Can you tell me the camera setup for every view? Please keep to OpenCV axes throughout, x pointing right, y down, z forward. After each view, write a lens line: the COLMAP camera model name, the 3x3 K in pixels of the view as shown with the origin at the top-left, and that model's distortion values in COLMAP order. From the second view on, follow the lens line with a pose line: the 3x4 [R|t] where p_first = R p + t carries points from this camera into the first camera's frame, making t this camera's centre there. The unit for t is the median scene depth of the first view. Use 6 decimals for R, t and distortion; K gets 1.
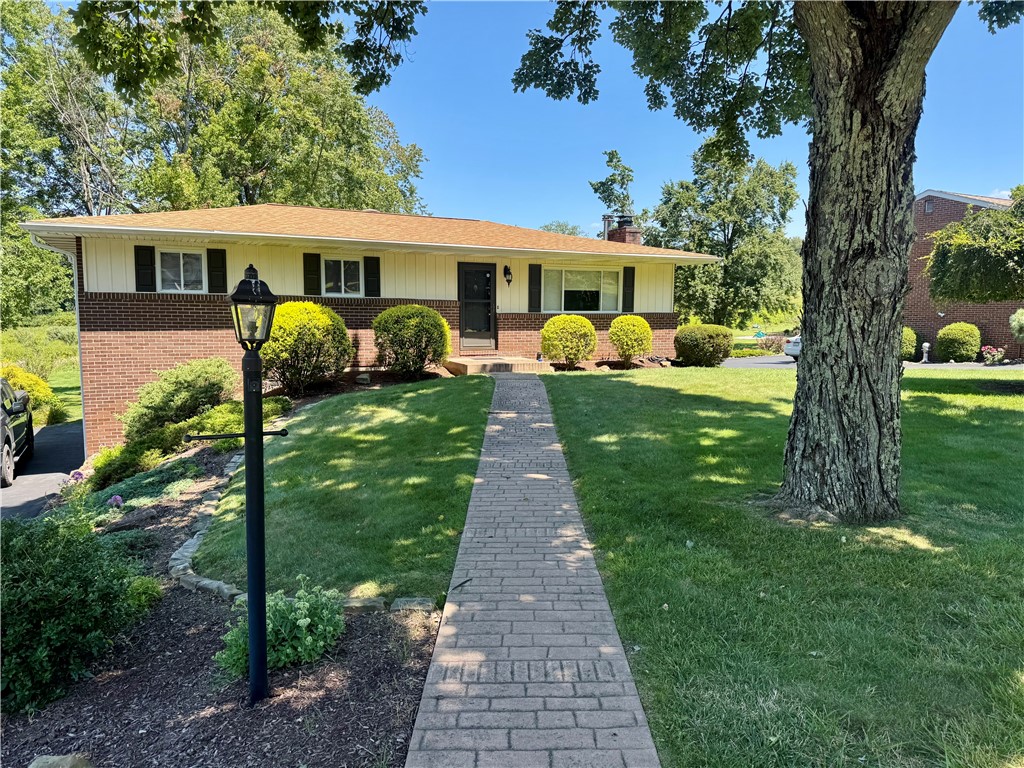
lens RADIAL K [[714.8, 0, 513.6], [0, 714.8, 381.1], [0, 0, 1]] dist [0.119820, -0.161855]
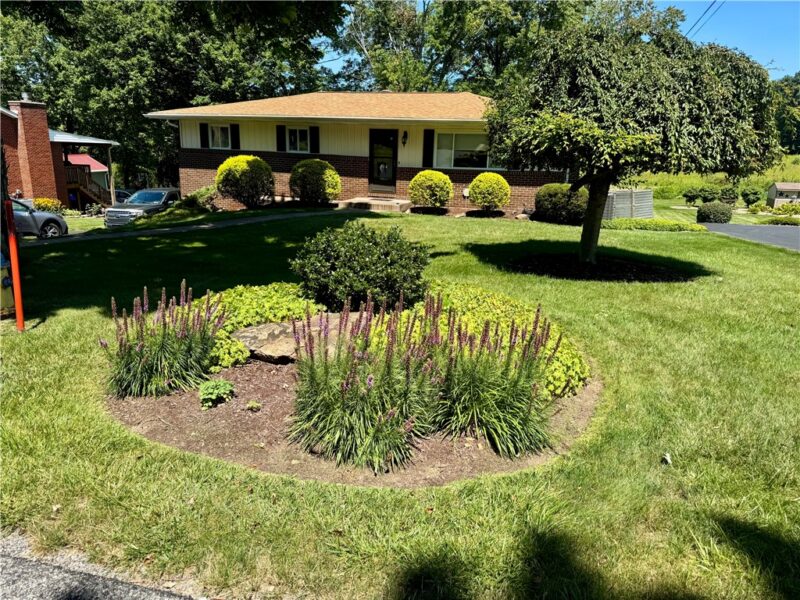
lens RADIAL K [[558.4, 0, 401.3], [0, 558.4, 297.7], [0, 0, 1]] dist [0.119820, -0.161855]
pose [[0.721748, 0.178176, -0.668830, 0.755431], [-0.101300, 0.983086, 0.152579, -0.014047], [0.684703, -0.042371, 0.727590, 0.212571]]
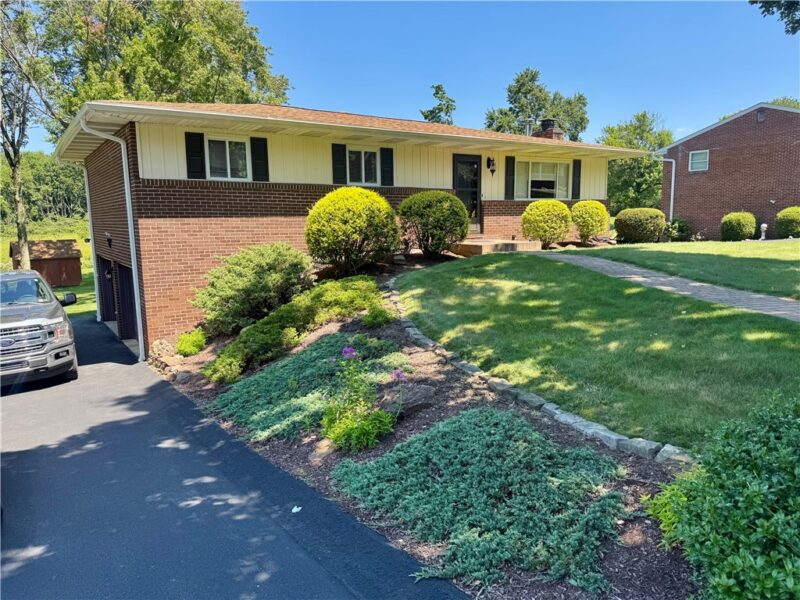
lens RADIAL K [[558.4, 0, 401.3], [0, 558.4, 297.7], [0, 0, 1]] dist [0.119820, -0.161855]
pose [[0.989703, -0.042905, 0.136555, -0.277268], [0.037903, 0.998519, 0.039021, 0.017760], [-0.138027, -0.033443, 0.989864, 0.145315]]
